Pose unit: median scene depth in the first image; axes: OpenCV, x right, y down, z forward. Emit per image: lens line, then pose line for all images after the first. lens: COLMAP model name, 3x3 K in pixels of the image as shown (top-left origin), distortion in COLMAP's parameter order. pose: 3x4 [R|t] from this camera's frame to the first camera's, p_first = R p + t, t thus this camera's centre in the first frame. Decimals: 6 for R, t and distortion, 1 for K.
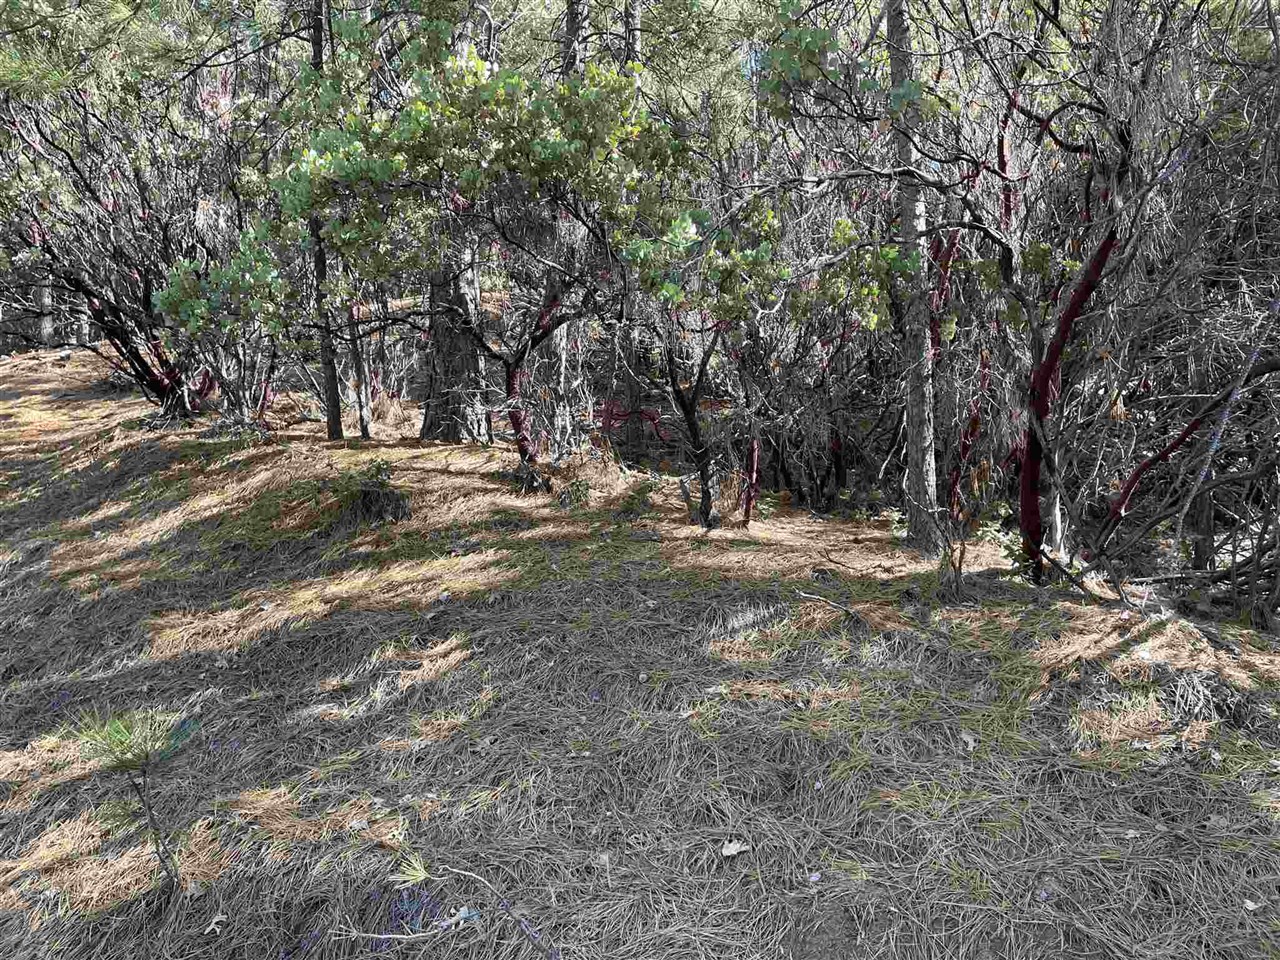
lens RADIAL K [[964.5, 0, 640.0], [0, 964.5, 480.0], [0, 0, 1]] dist [0.097023, -0.123641]
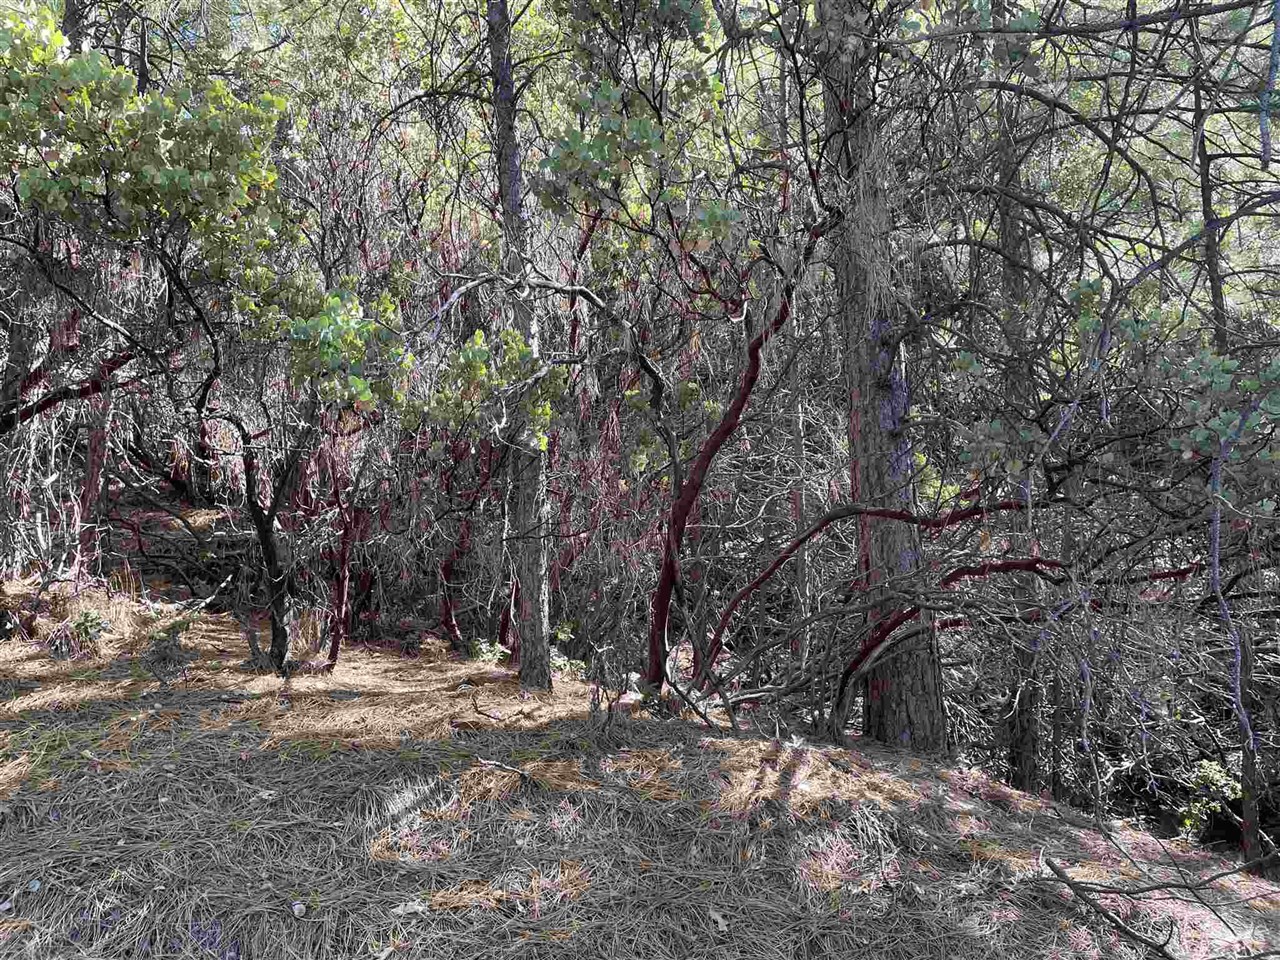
lens RADIAL K [[964.5, 0, 640.0], [0, 964.5, 480.0], [0, 0, 1]] dist [0.097023, -0.123641]
pose [[0.815106, 0.057106, 0.576491, -0.171937], [0.004727, 0.994441, -0.105190, -0.026620], [-0.579293, 0.088466, 0.810305, 0.175555]]
